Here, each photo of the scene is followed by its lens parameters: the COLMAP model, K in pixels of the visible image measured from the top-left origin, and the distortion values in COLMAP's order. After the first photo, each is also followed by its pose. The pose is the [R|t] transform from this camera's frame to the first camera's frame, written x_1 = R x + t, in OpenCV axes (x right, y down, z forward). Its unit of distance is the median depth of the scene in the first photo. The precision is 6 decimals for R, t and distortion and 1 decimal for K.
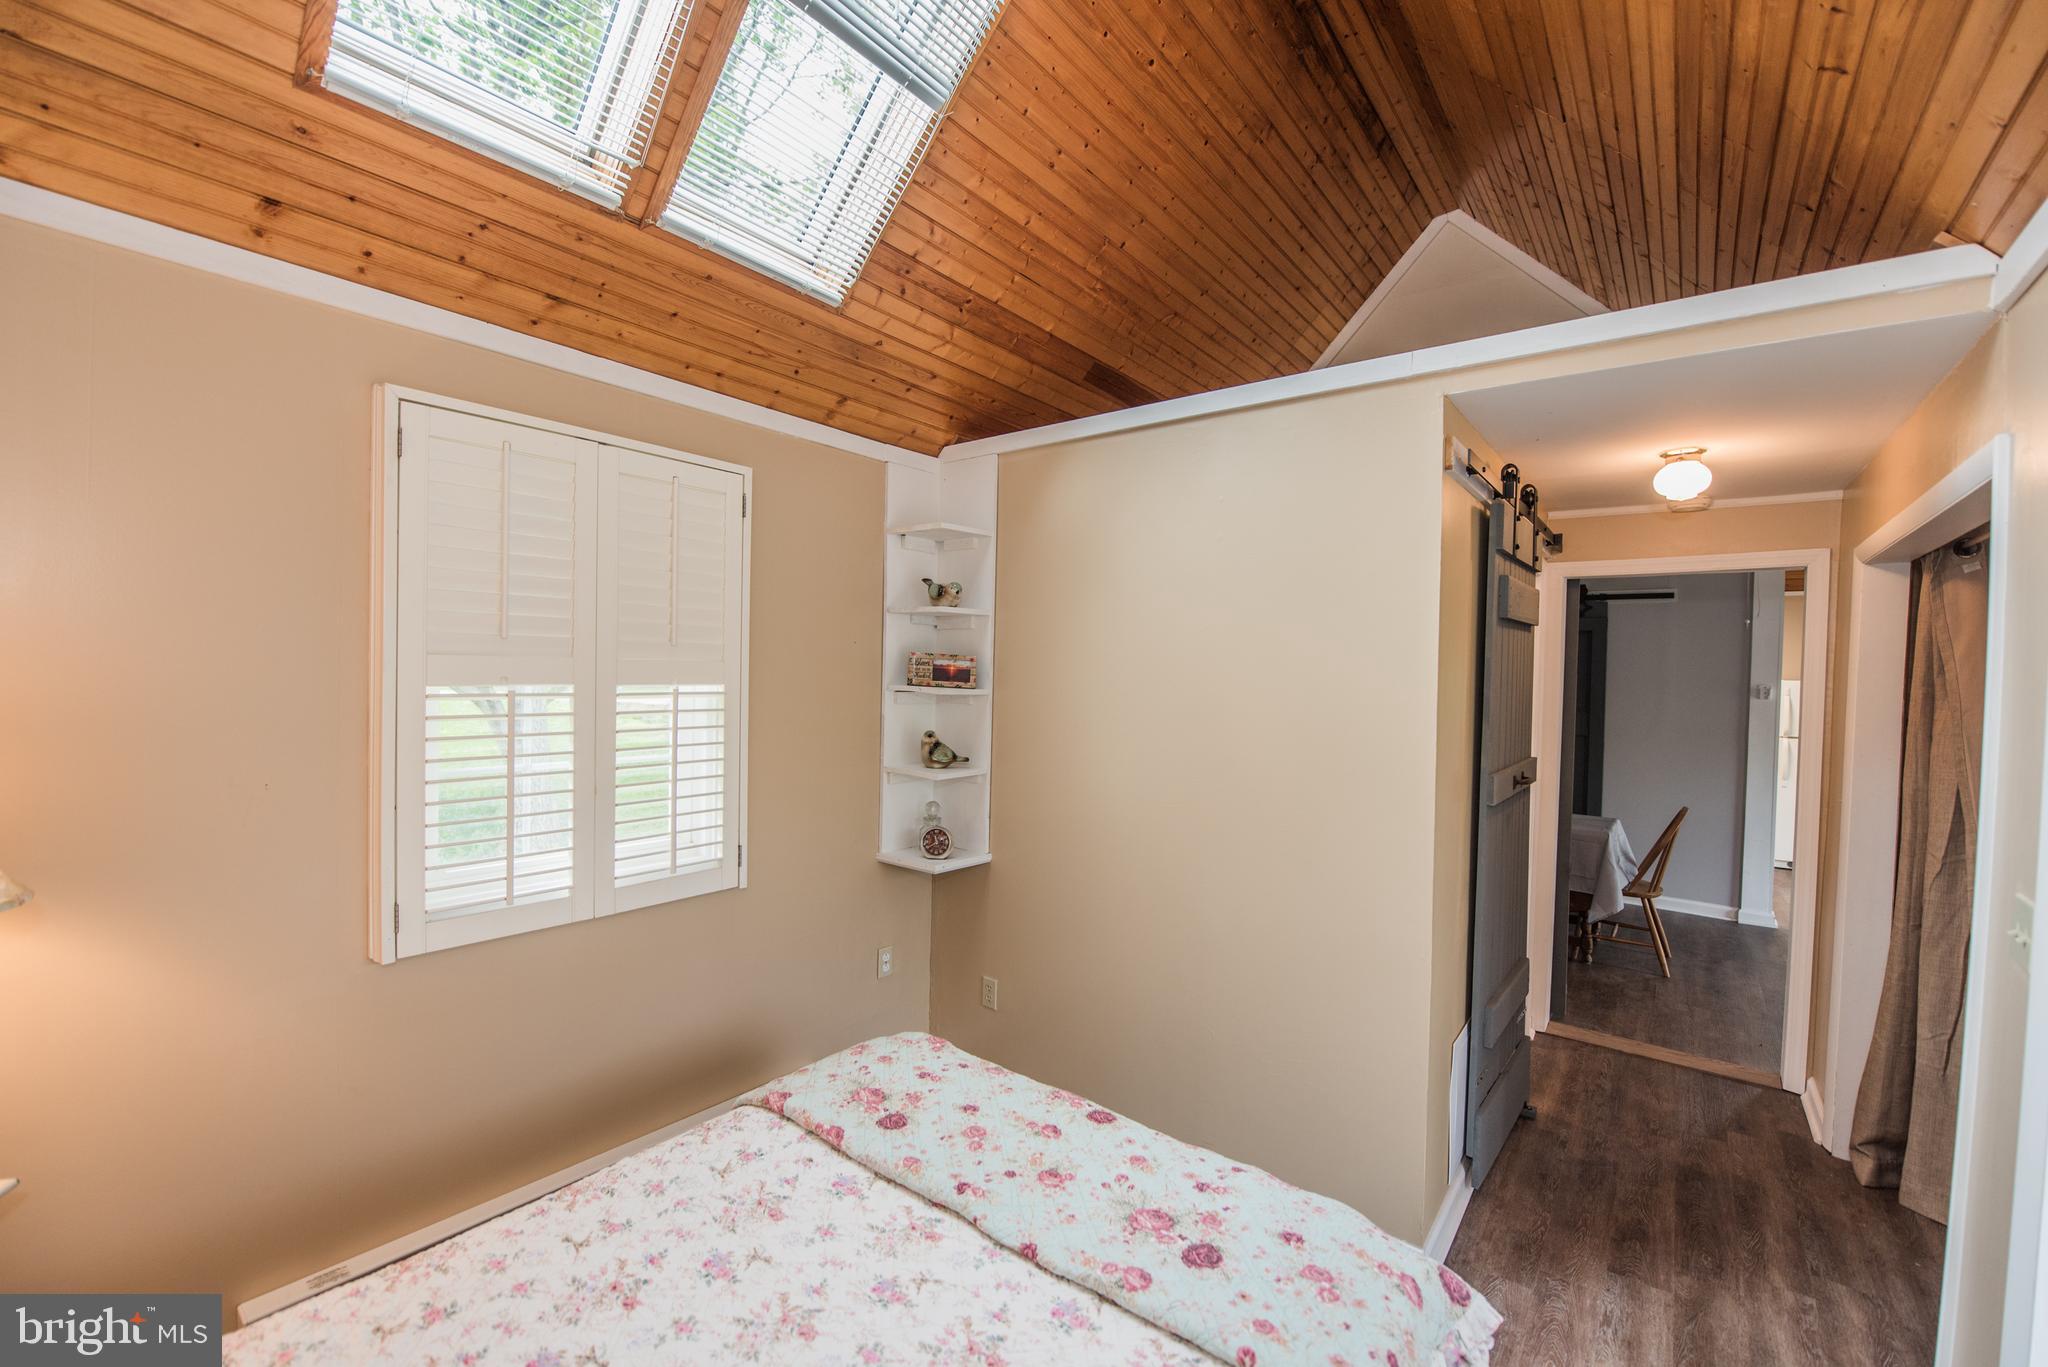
lens RADIAL K [[841.5, 0, 1002.4], [0, 841.5, 685.9], [0, 0, 1]] dist [-0.017465, -0.001062]
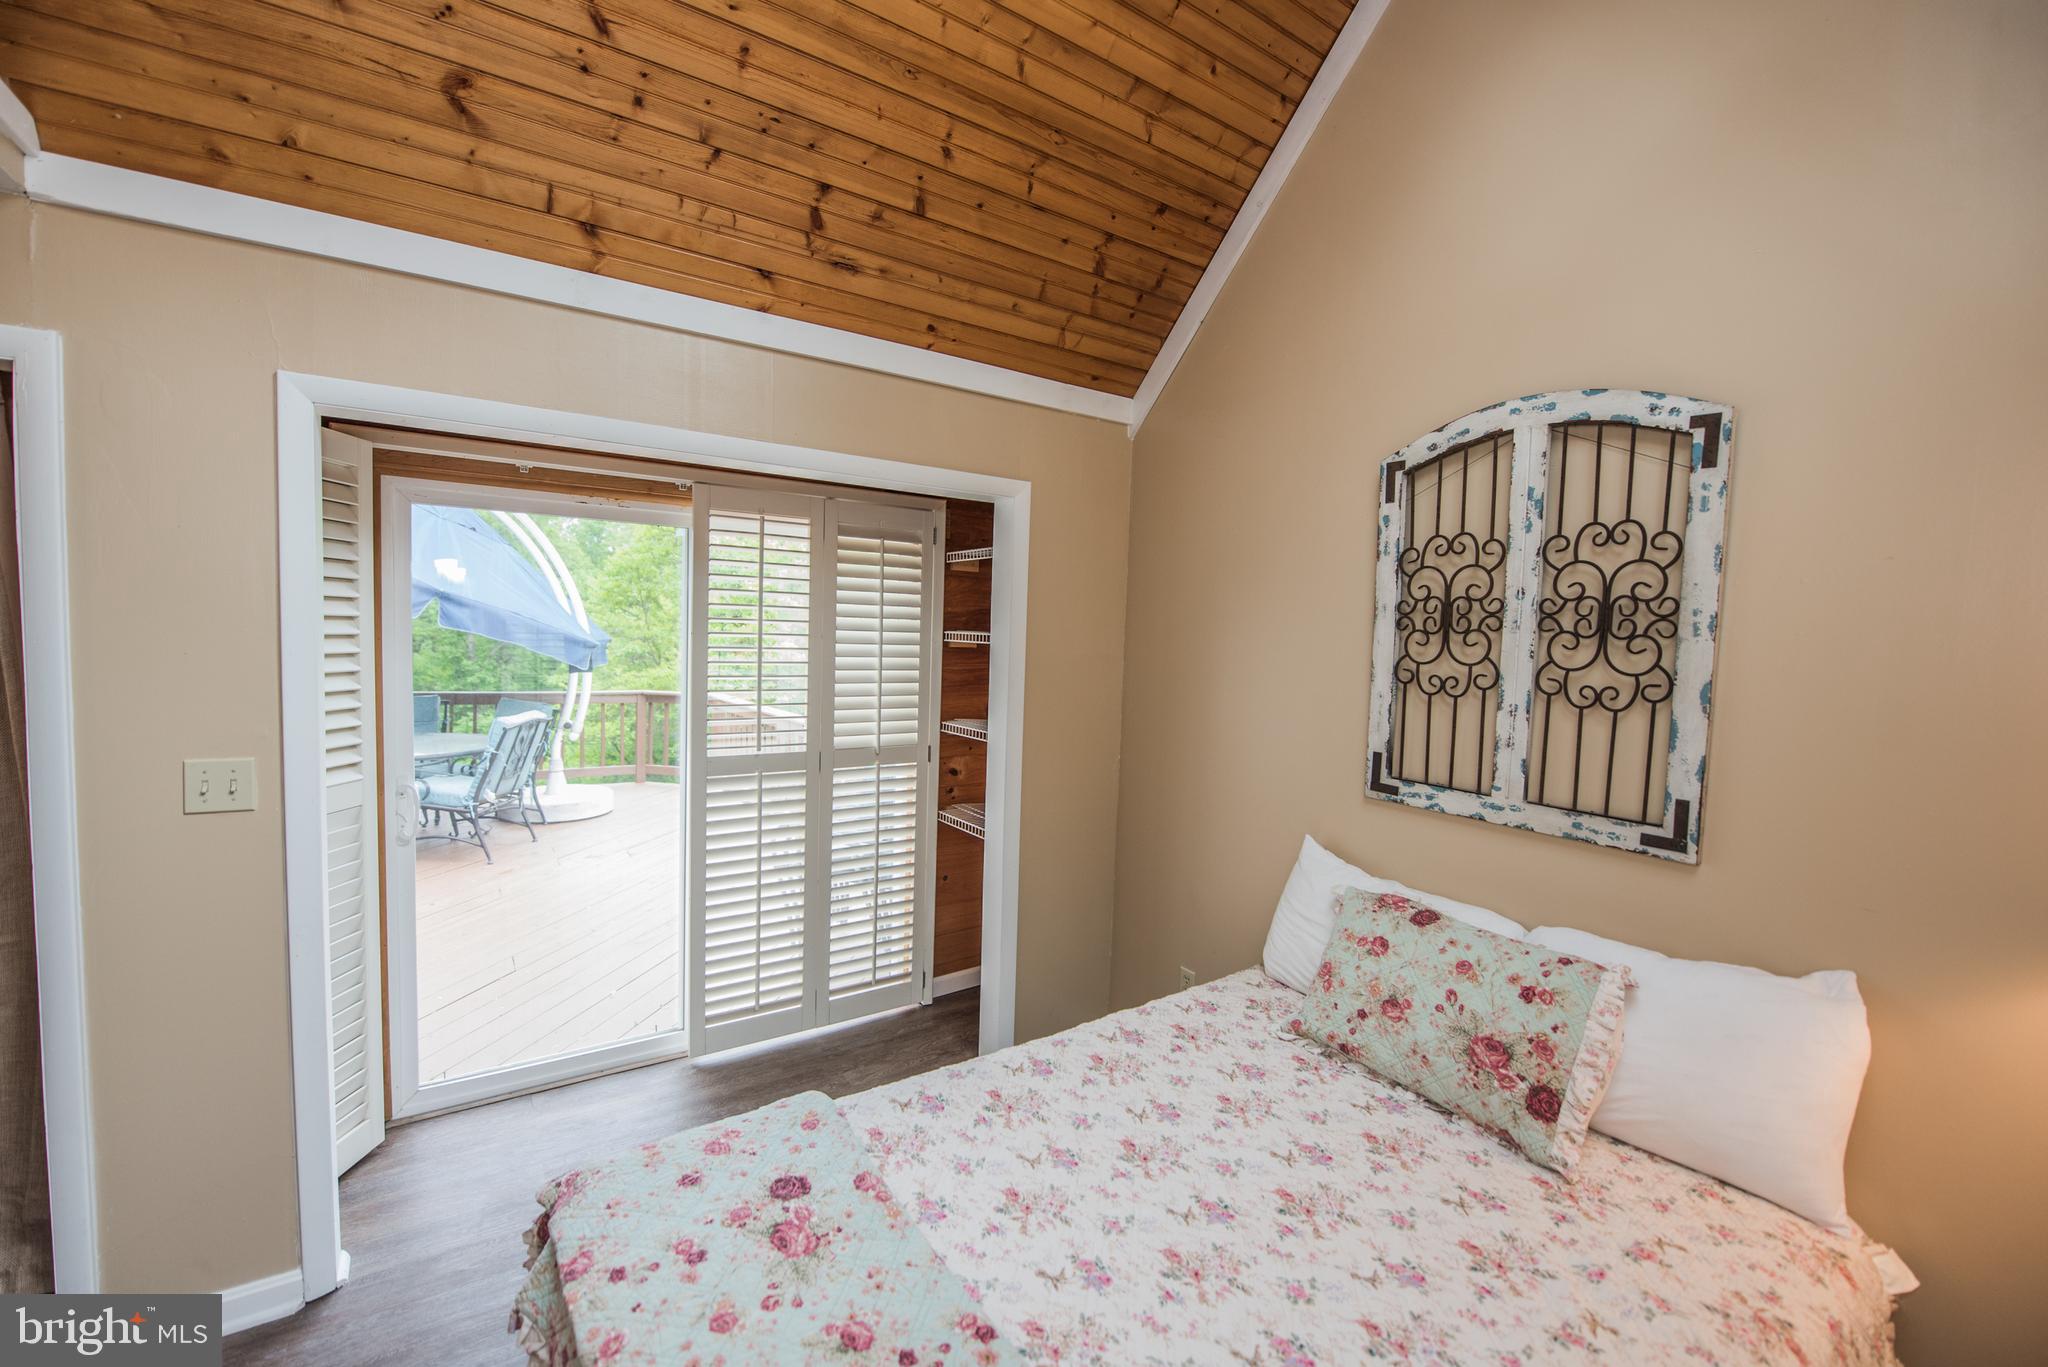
lens RADIAL K [[826.7, 0, 1034.6], [0, 826.7, 688.5], [0, 0, 1]] dist [-0.016361, -0.000226]
pose [[-0.963102, -0.074422, 0.258644, -0.168989], [-0.051407, 0.994183, 0.094644, -0.018149], [-0.264183, 0.077856, -0.961325, 1.193683]]
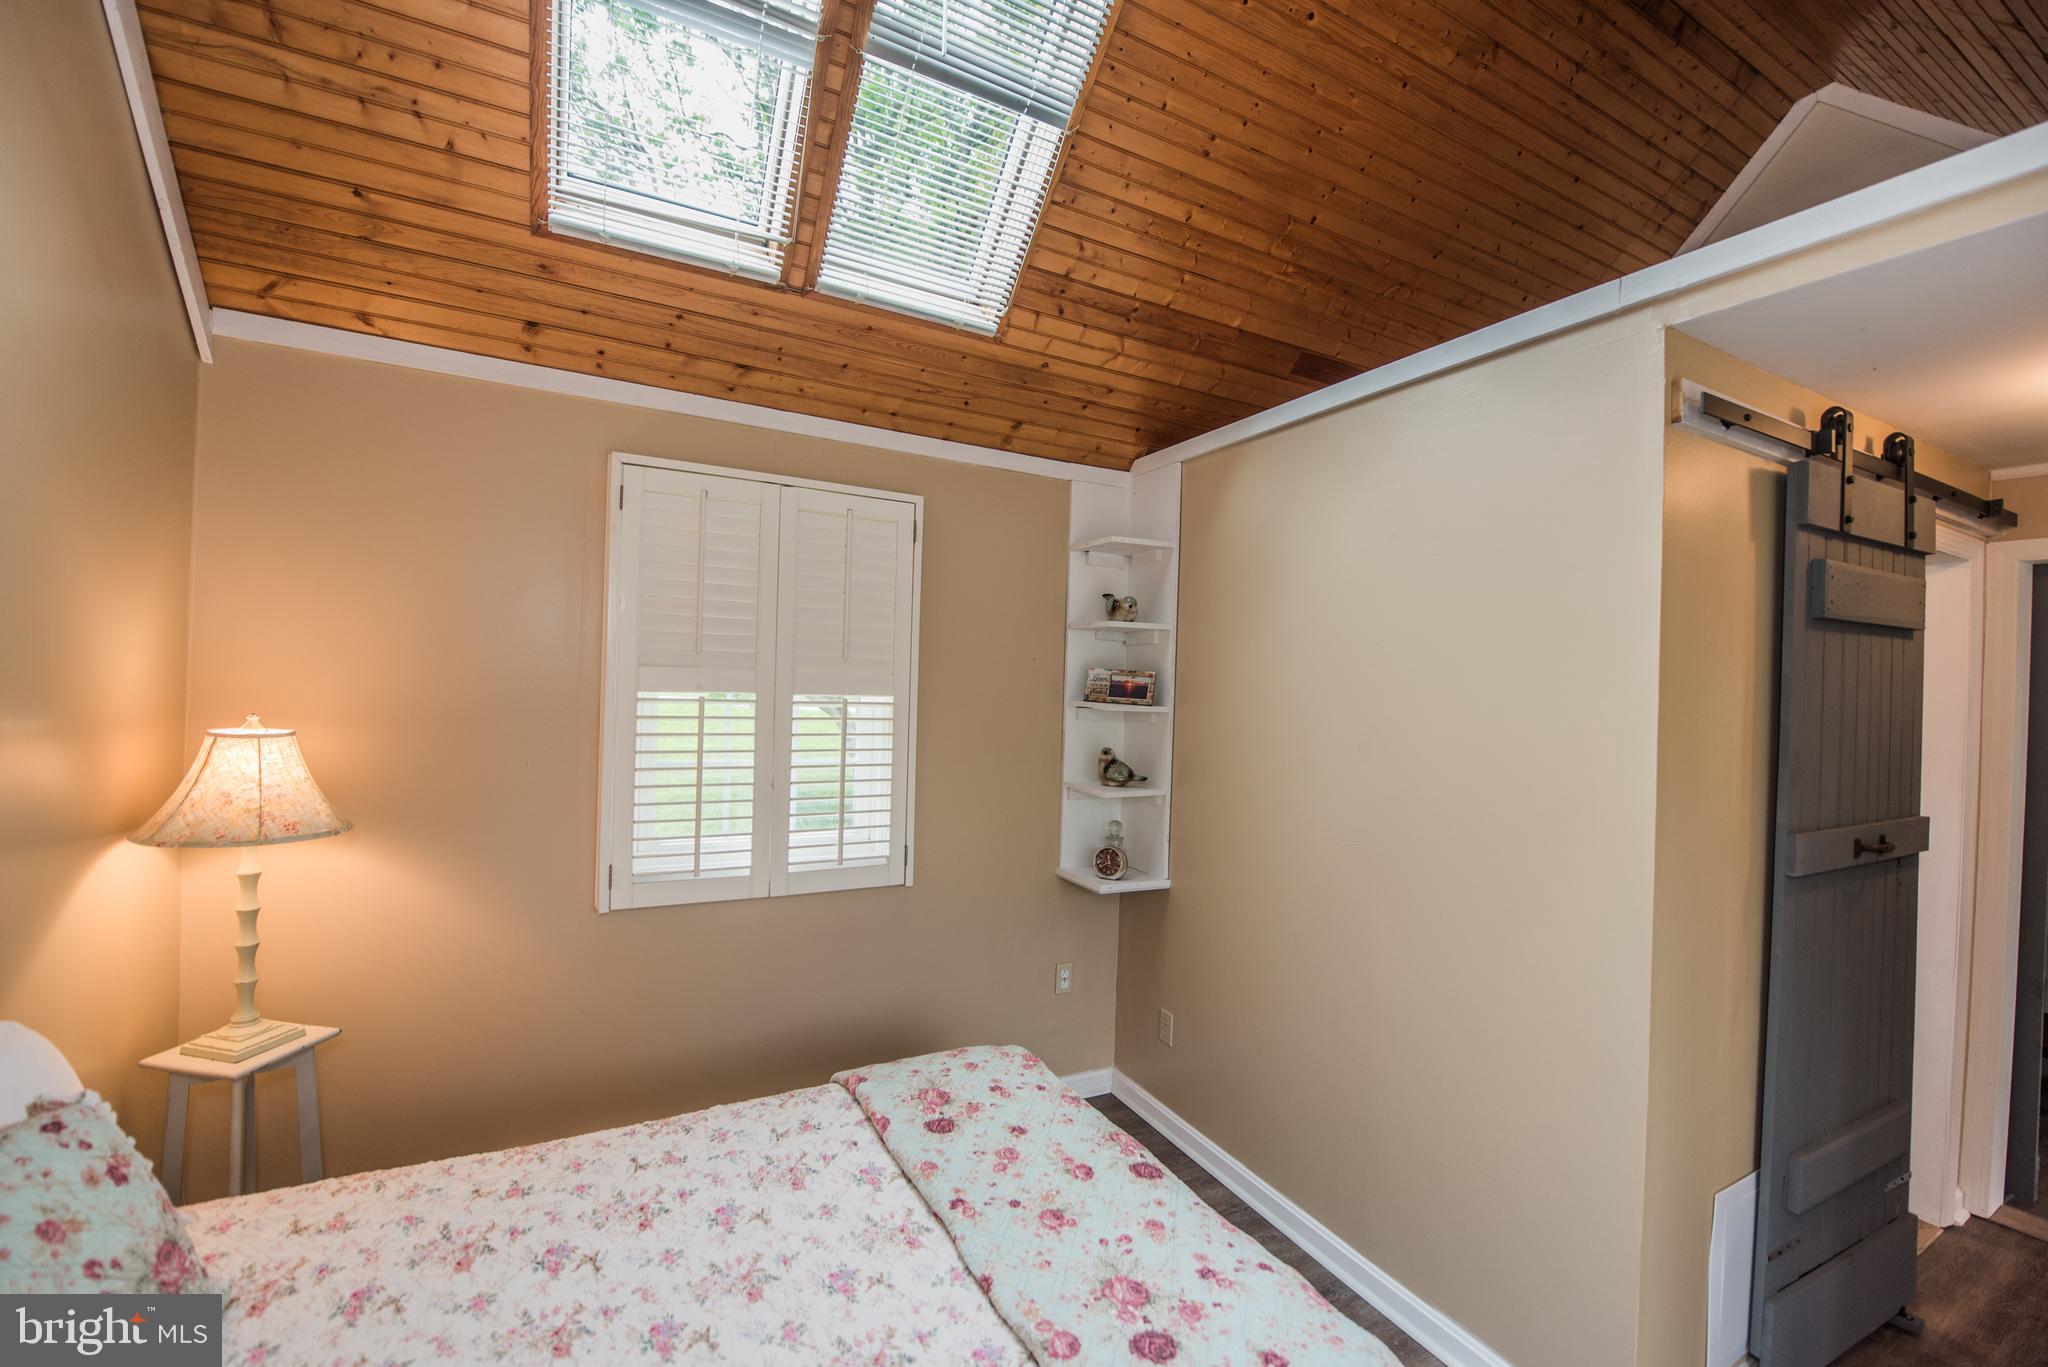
lens RADIAL K [[834.2, 0, 1002.2], [0, 834.2, 685.8], [0, 0, 1]] dist [-0.016539, -0.001088]
pose [[0.916182, 0.008481, -0.400673, 0.283187], [-0.020010, 0.999497, -0.024600, 0.010769], [0.400263, 0.030555, 0.915891, 0.080870]]
